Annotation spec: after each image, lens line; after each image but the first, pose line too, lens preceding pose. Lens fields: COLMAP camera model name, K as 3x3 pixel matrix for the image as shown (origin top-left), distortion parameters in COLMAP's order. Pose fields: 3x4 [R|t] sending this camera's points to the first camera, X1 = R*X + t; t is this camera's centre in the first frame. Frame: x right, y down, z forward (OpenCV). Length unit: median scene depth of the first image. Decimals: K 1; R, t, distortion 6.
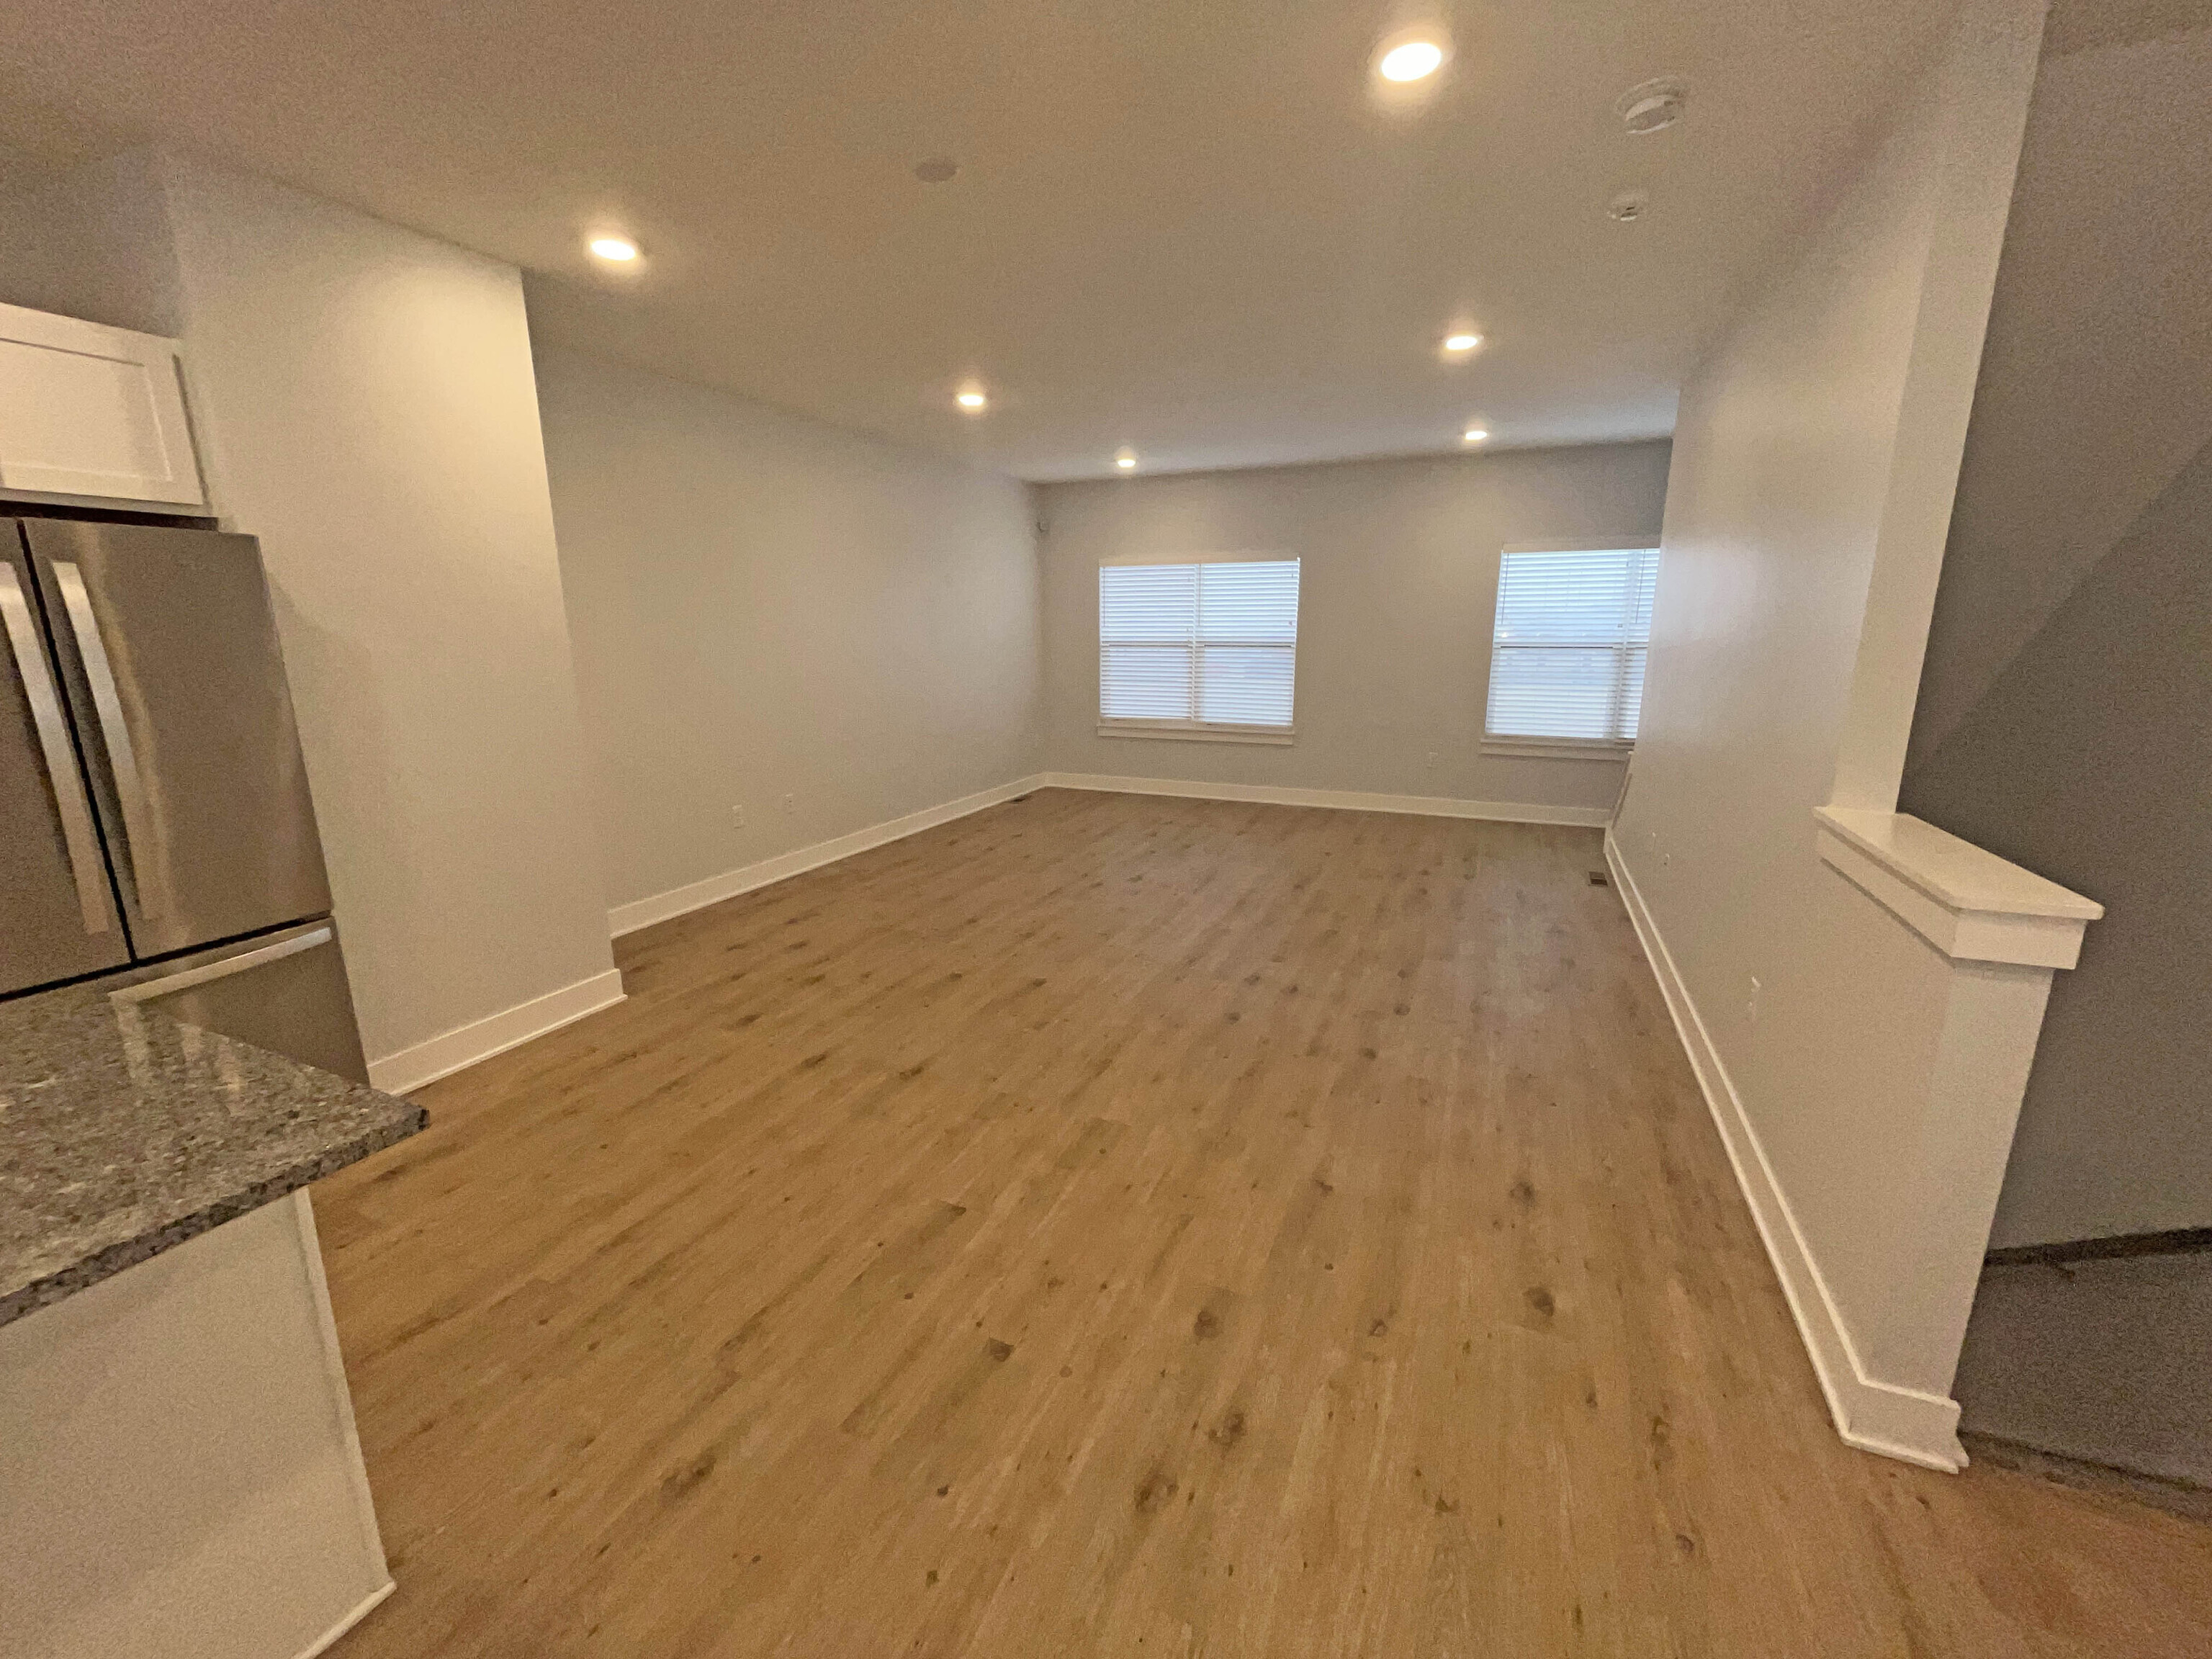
lens RADIAL K [[891.5, 0, 1105.5], [0, 891.5, 829.6], [0, 0, 1]] dist [-0.001471, -0.000019]
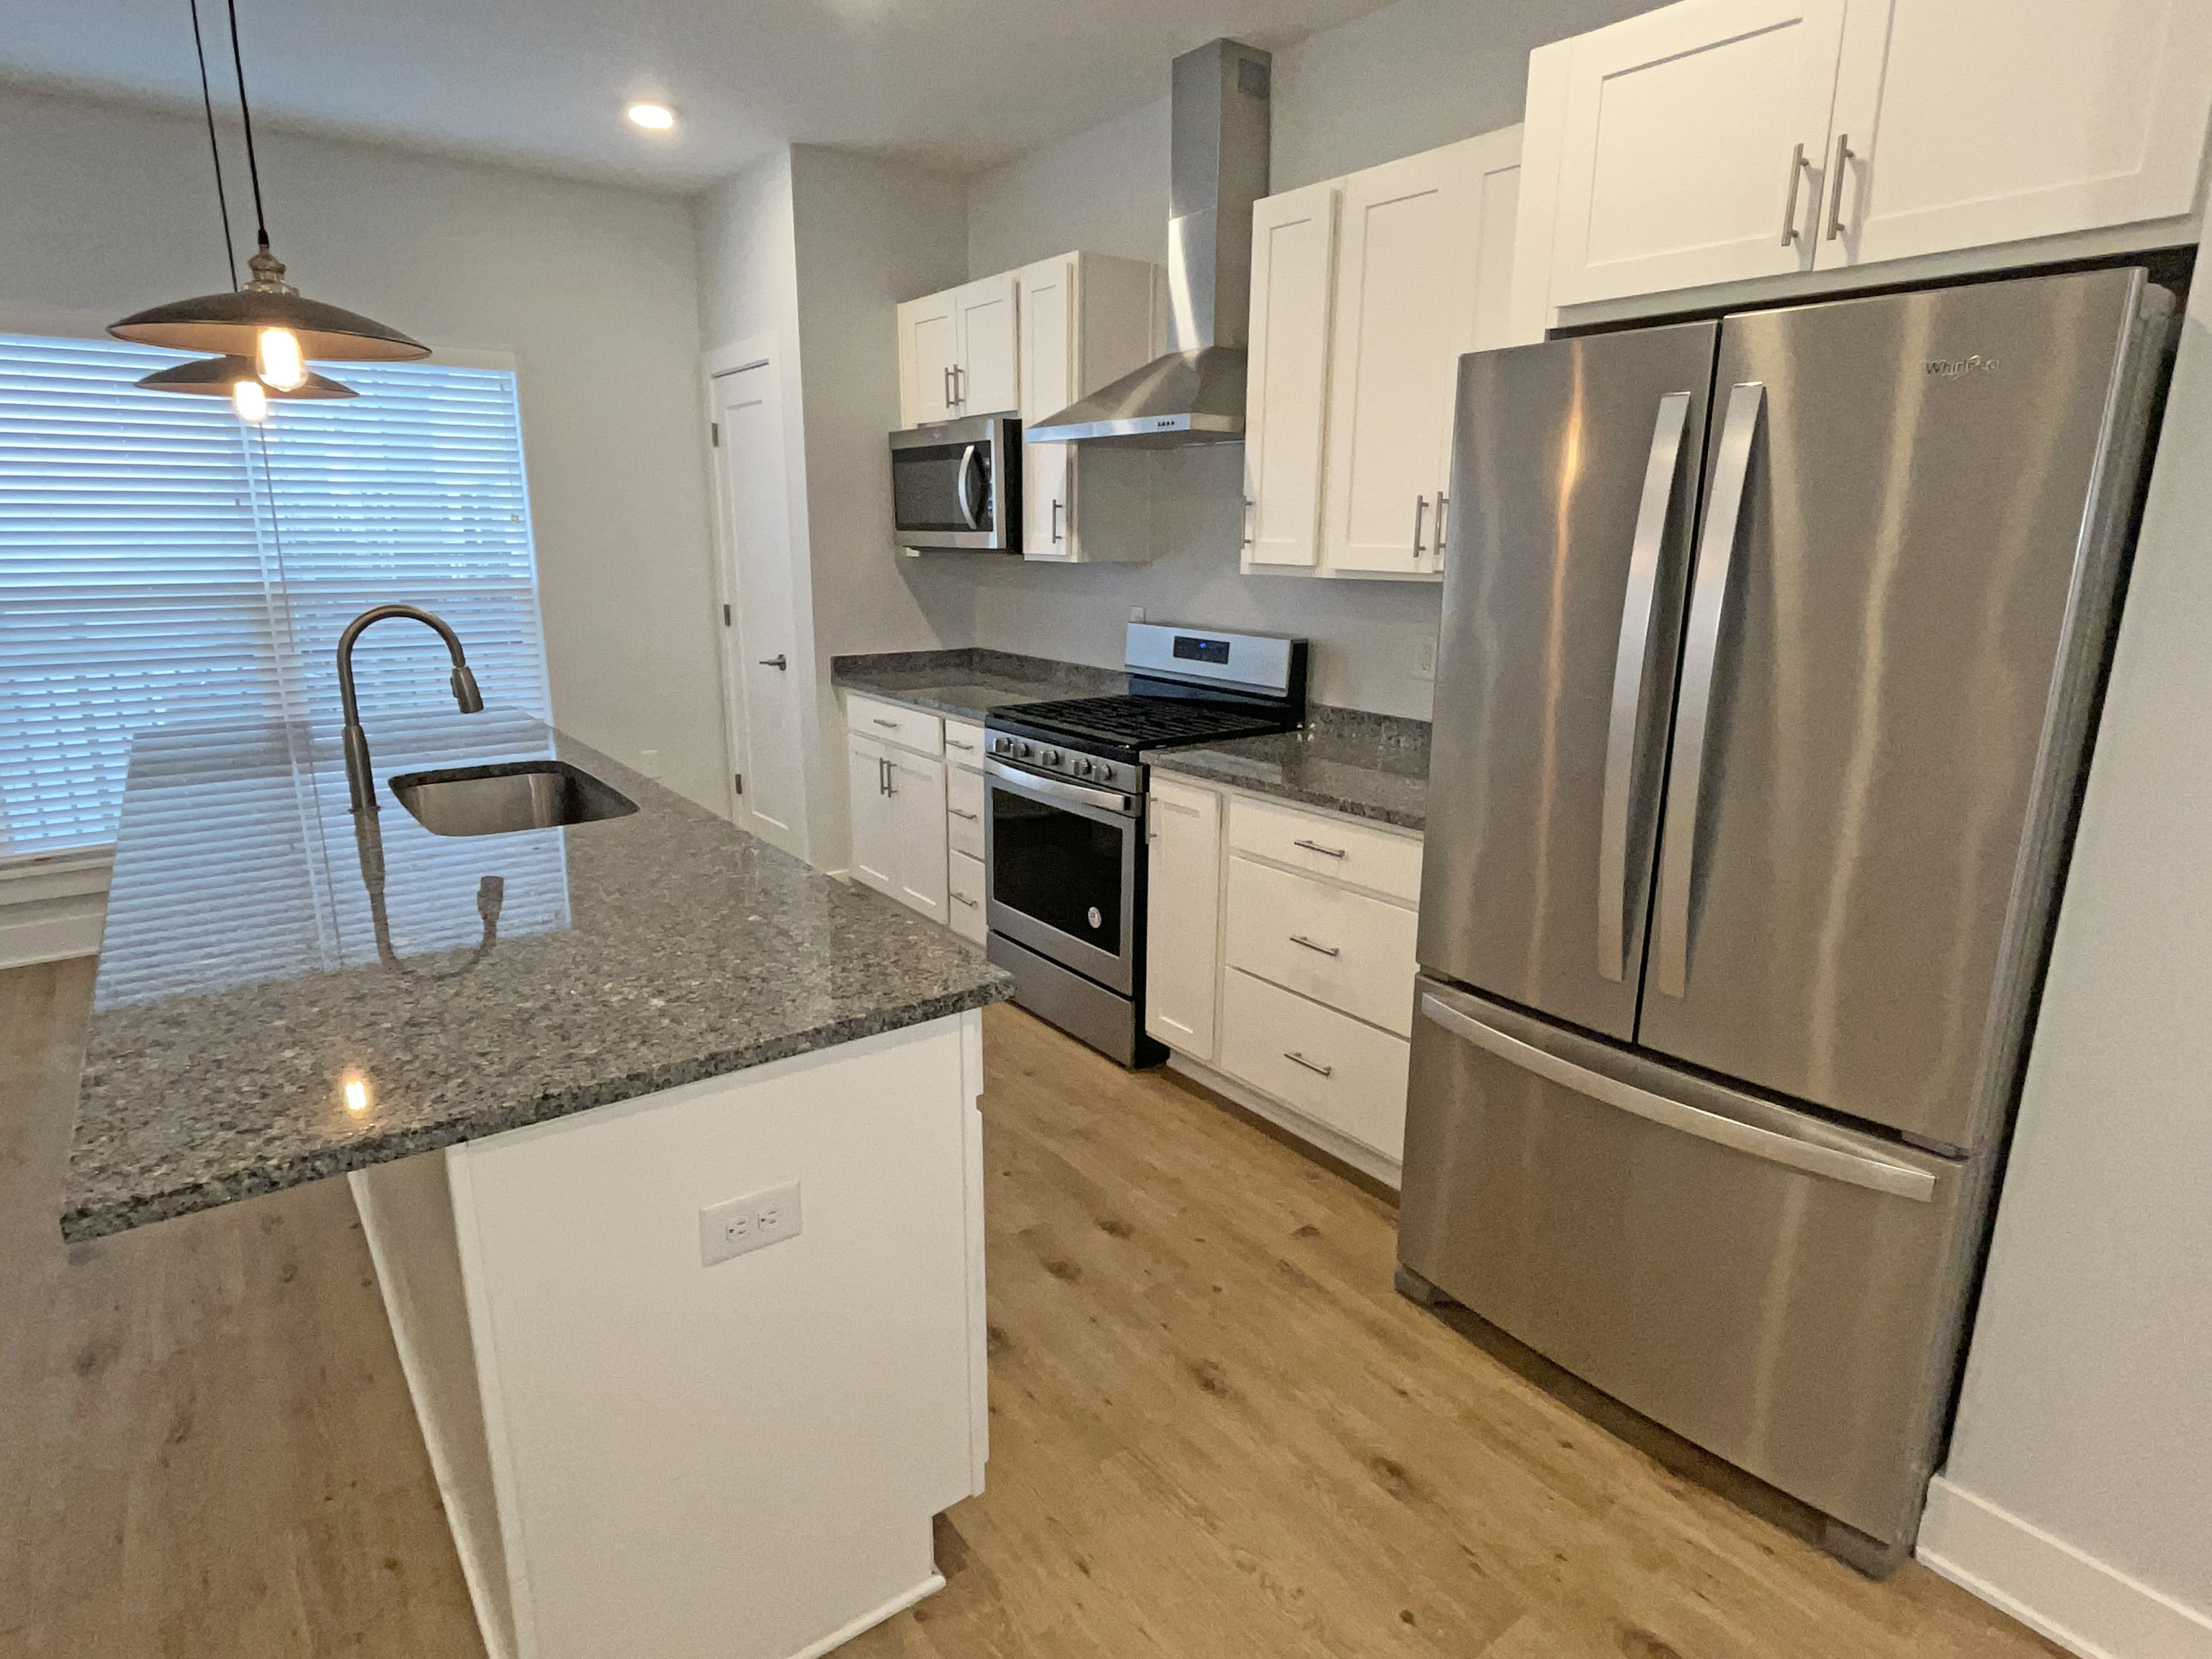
lens RADIAL K [[1231.9, 0, 1101.1], [0, 1231.9, 829.2], [0, 0, 1]] dist [-0.000456, 0.000084]
pose [[-0.494514, 0.206442, -0.844297, -0.130629], [-0.195492, 0.920077, 0.339473, -0.114949], [0.846899, 0.332928, -0.414633, 0.563415]]
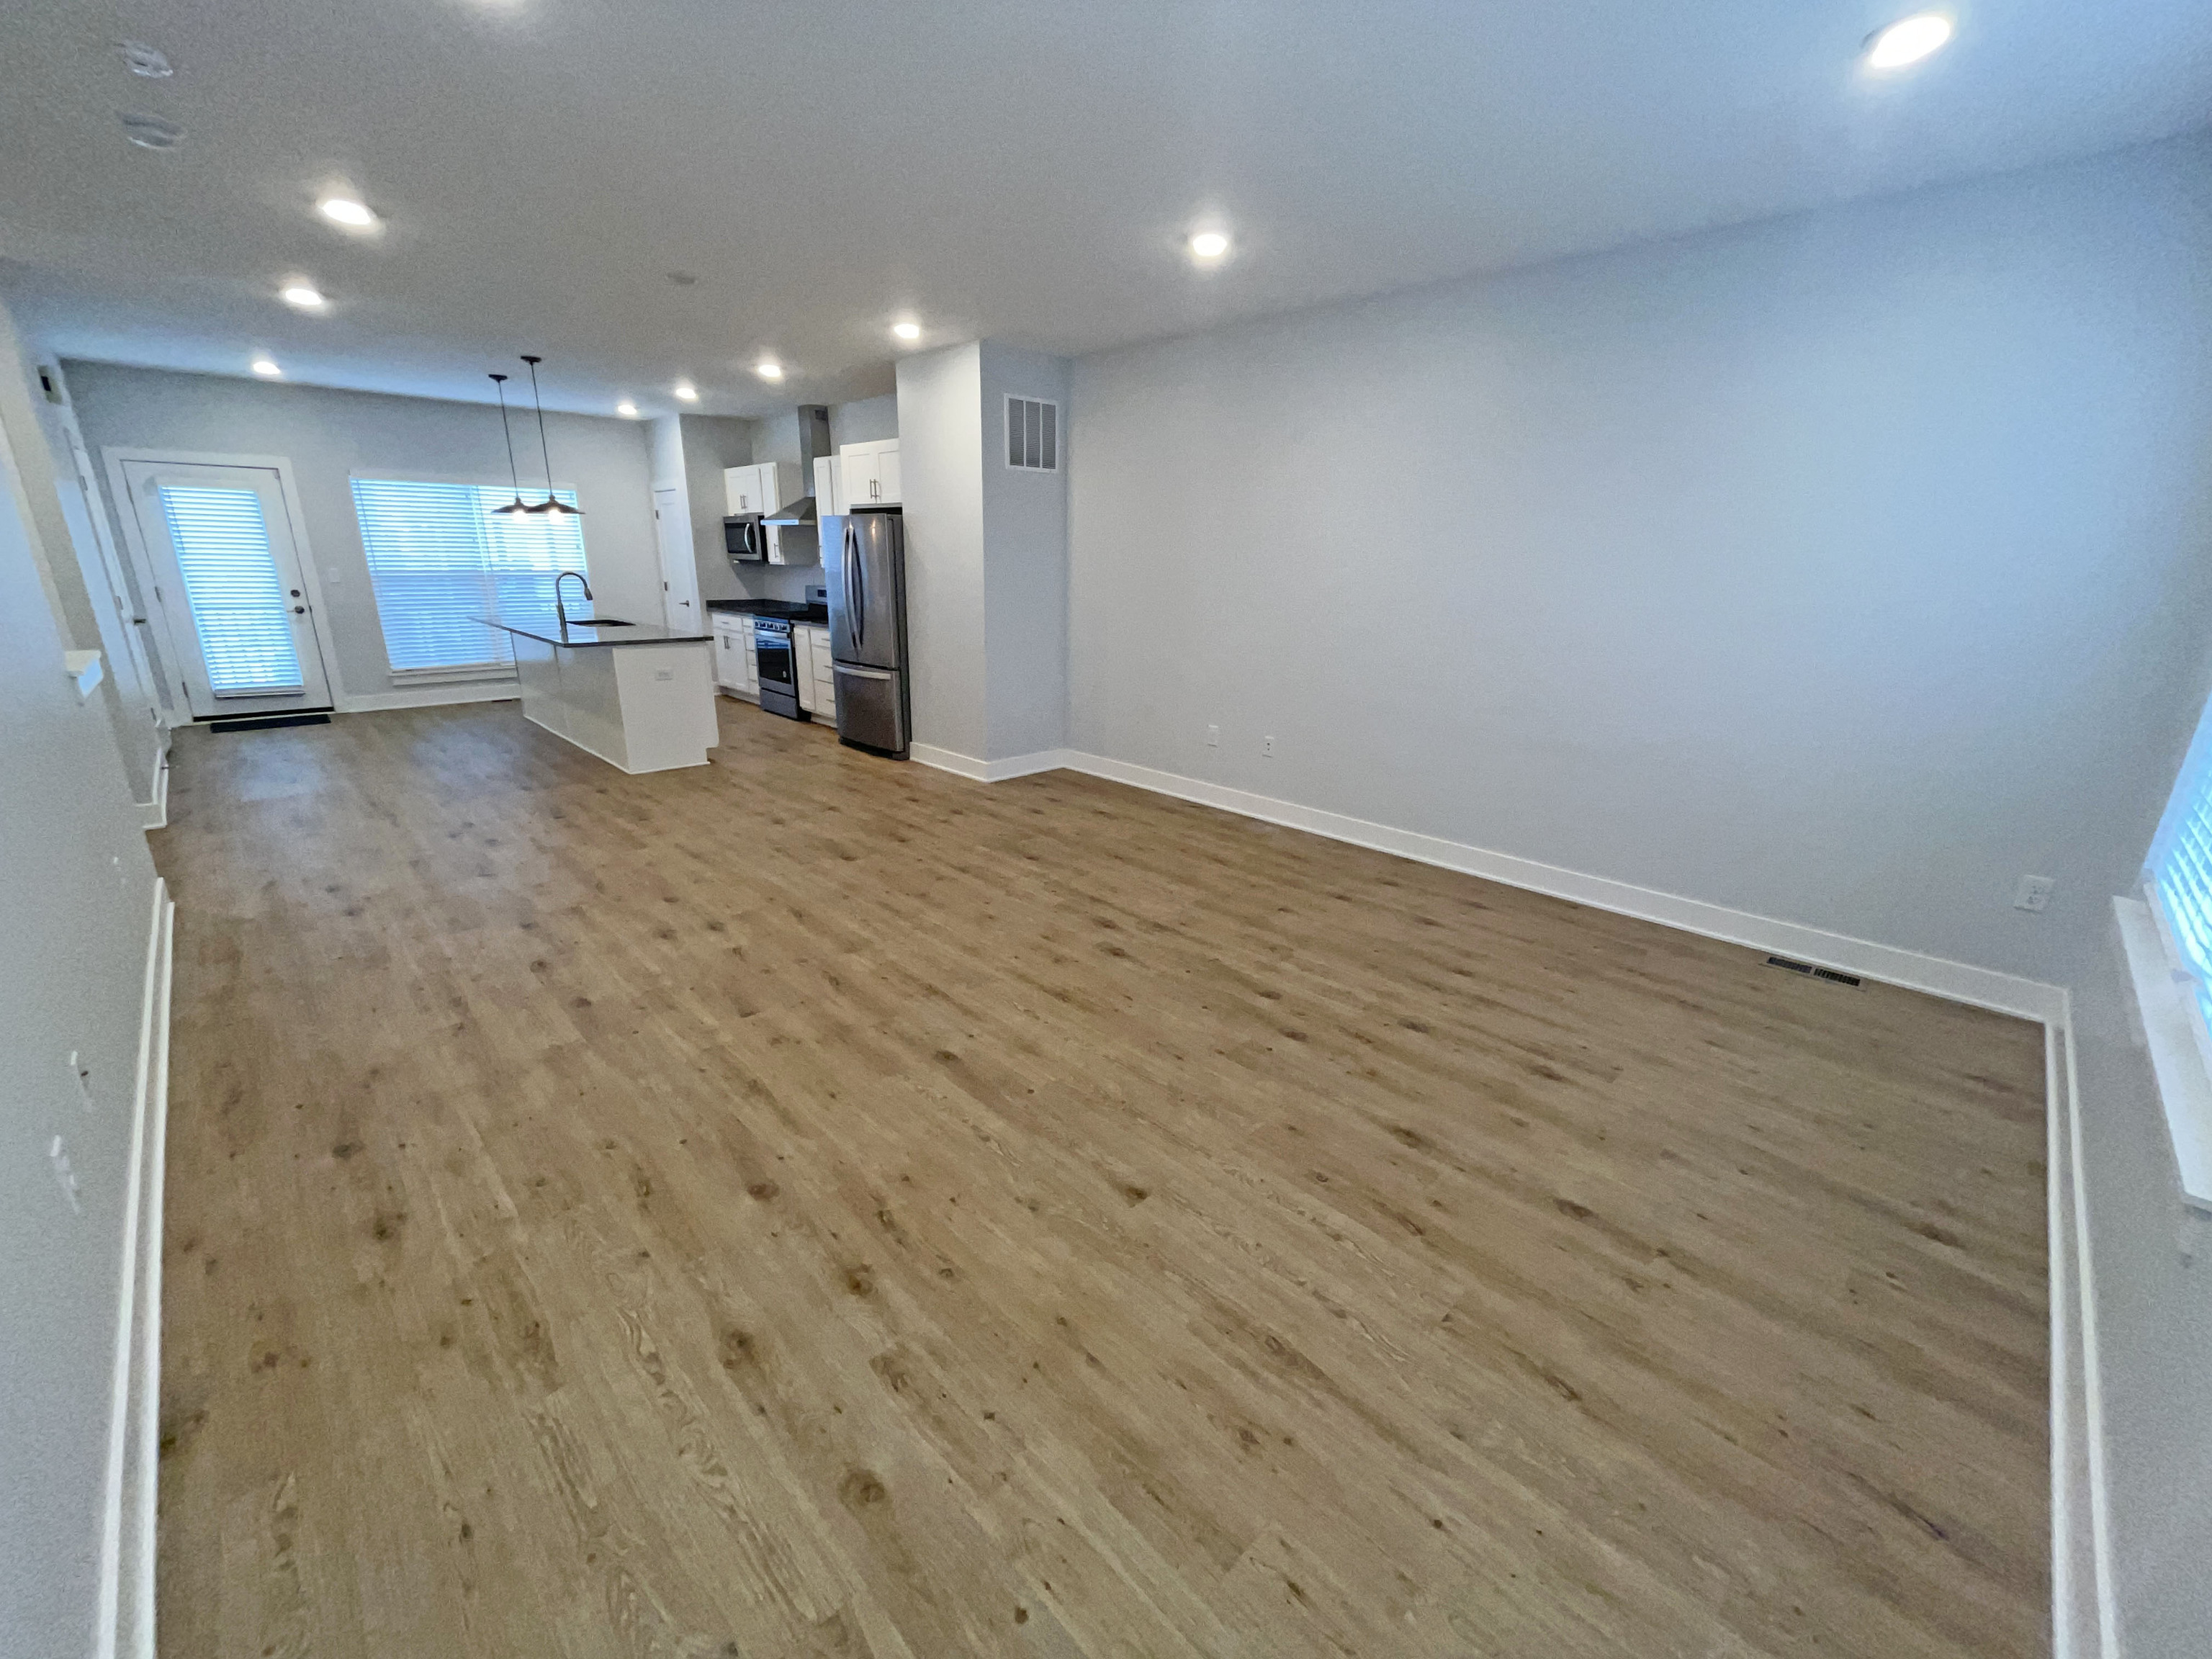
lens RADIAL K [[891.5, 0, 1103.3], [0, 891.5, 832.0], [0, 0, 1]] dist [-0.001471, -0.000019]
pose [[-0.369872, 0.272159, -0.888326, 0.823157], [-0.224233, 0.901718, 0.369626, -0.364461], [0.901617, 0.335907, -0.272494, 1.584198]]
